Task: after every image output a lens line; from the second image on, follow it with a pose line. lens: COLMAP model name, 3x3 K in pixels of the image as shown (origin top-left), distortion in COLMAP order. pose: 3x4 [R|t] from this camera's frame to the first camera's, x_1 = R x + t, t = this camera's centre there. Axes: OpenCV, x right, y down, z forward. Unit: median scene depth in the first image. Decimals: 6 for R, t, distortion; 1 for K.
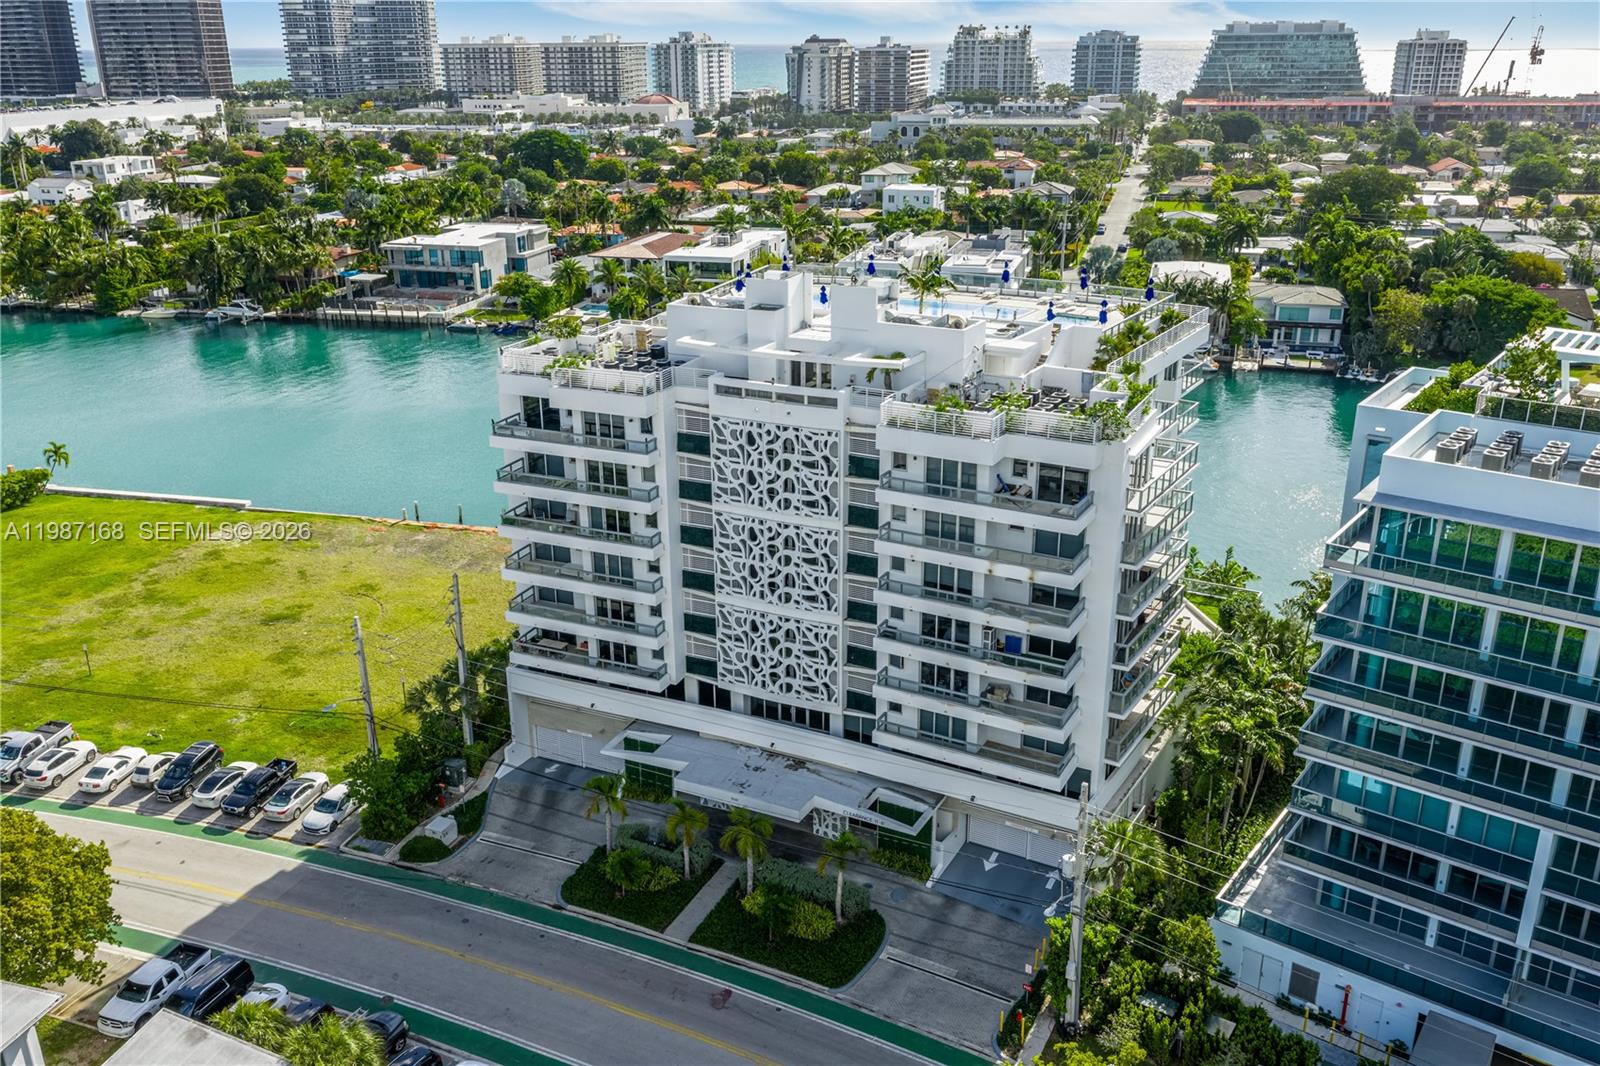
lens RADIAL K [[1324.1, 0, 795.0], [0, 1324.1, 534.0], [0, 0, 1]] dist [0.005579, -0.006446]
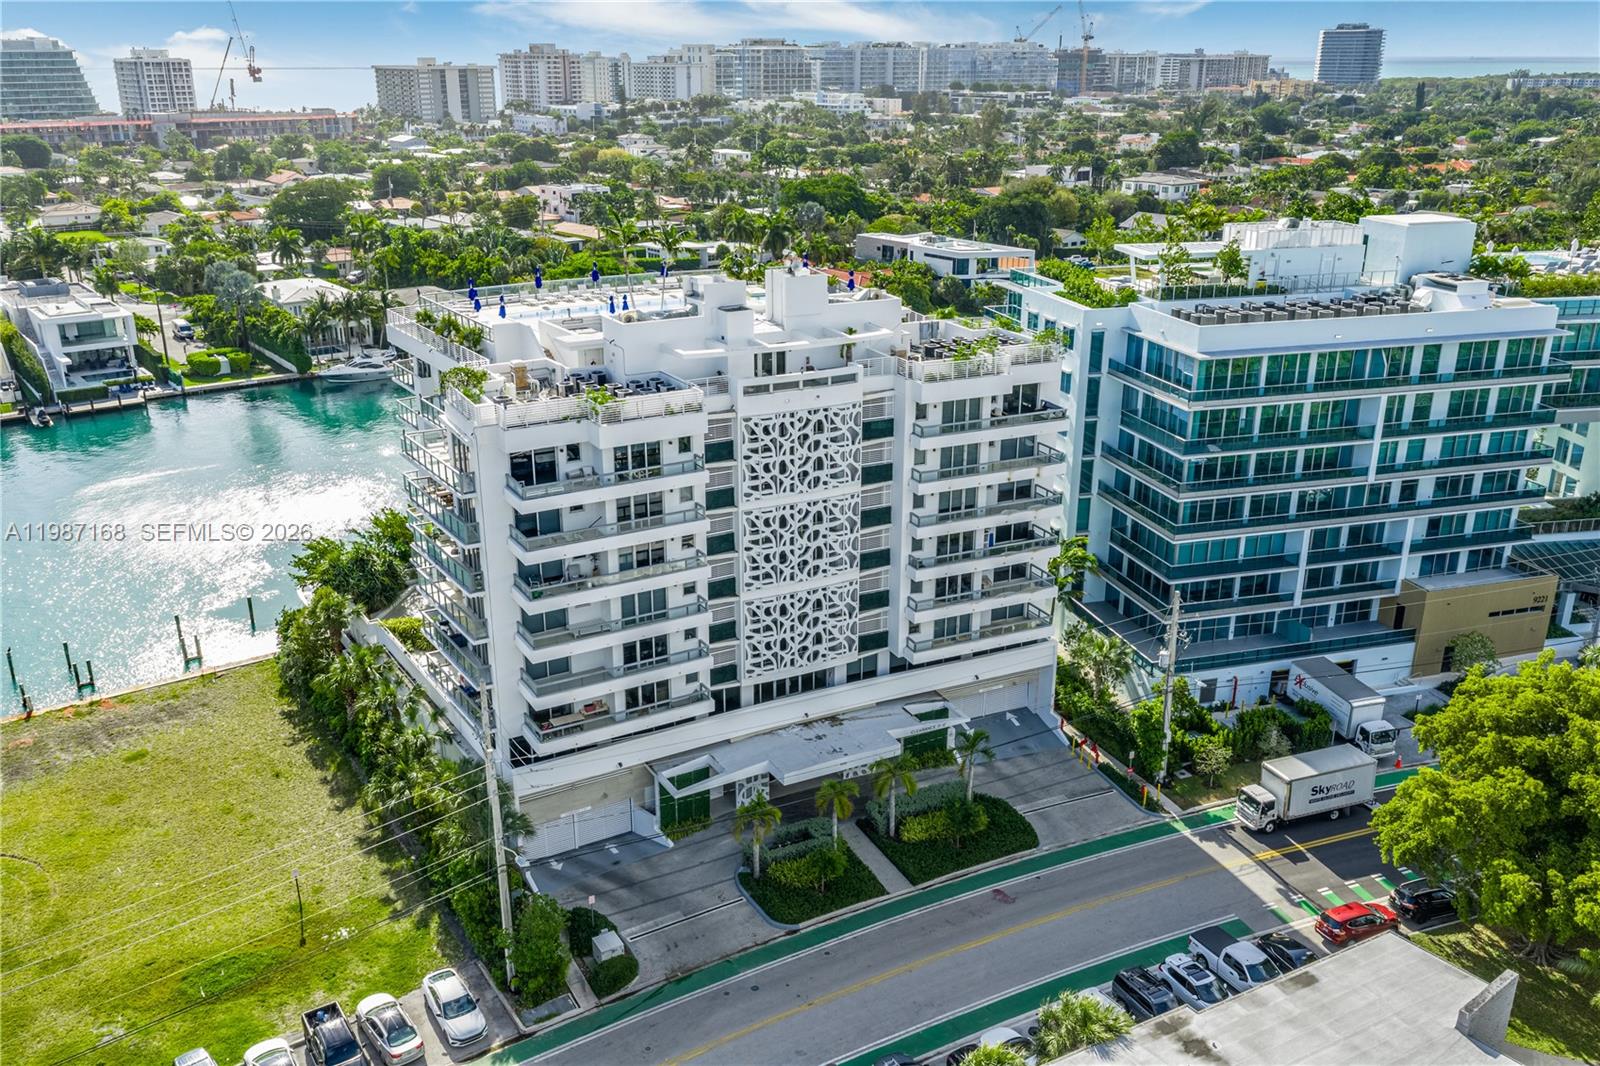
lens RADIAL K [[1321.7, 0, 796.0], [0, 1321.7, 530.8], [0, 0, 1]] dist [0.014089, -0.018404]
pose [[0.591320, -0.265965, 0.761317, -0.266923], [0.277440, 0.953516, 0.117620, -0.036560], [-0.757211, 0.141669, 0.637622, 0.105295]]
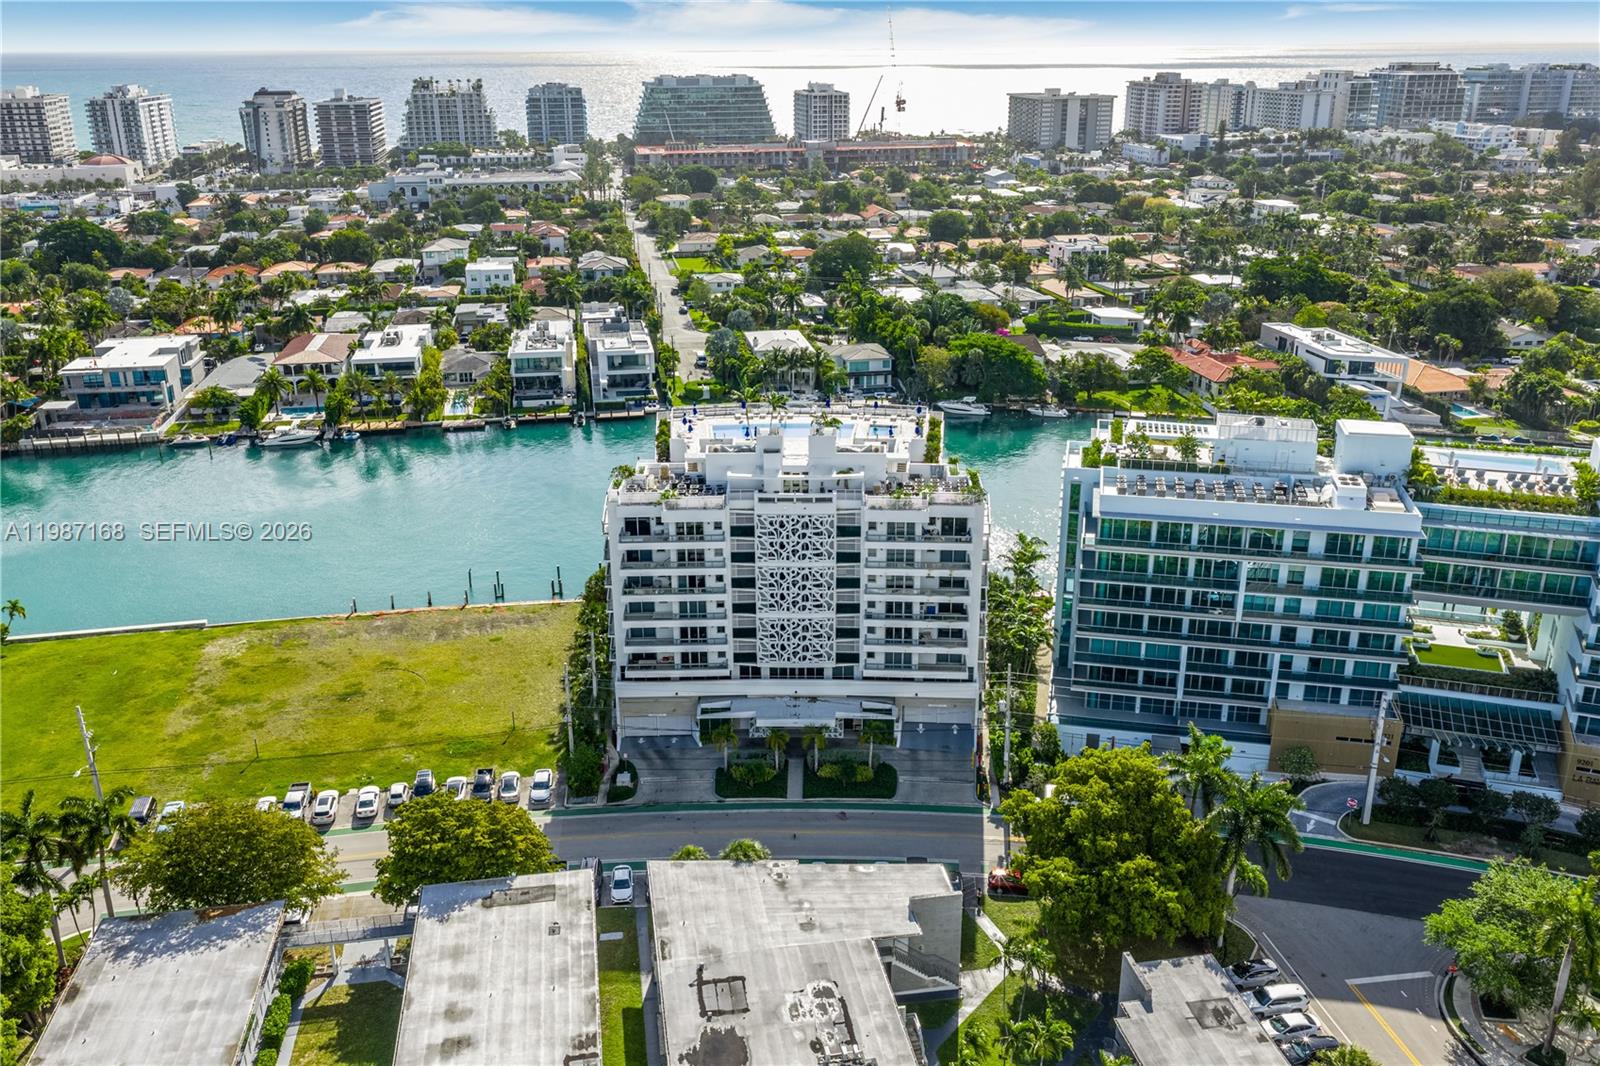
lens RADIAL K [[1319.9, 0, 796.5], [0, 1319.9, 538.6], [0, 0, 1]] dist [0.012436, -0.018151]
pose [[0.903370, -0.147805, 0.402586, -0.236437], [0.148230, 0.988489, 0.030297, -0.033021], [-0.402430, 0.032306, 0.914881, -0.211816]]
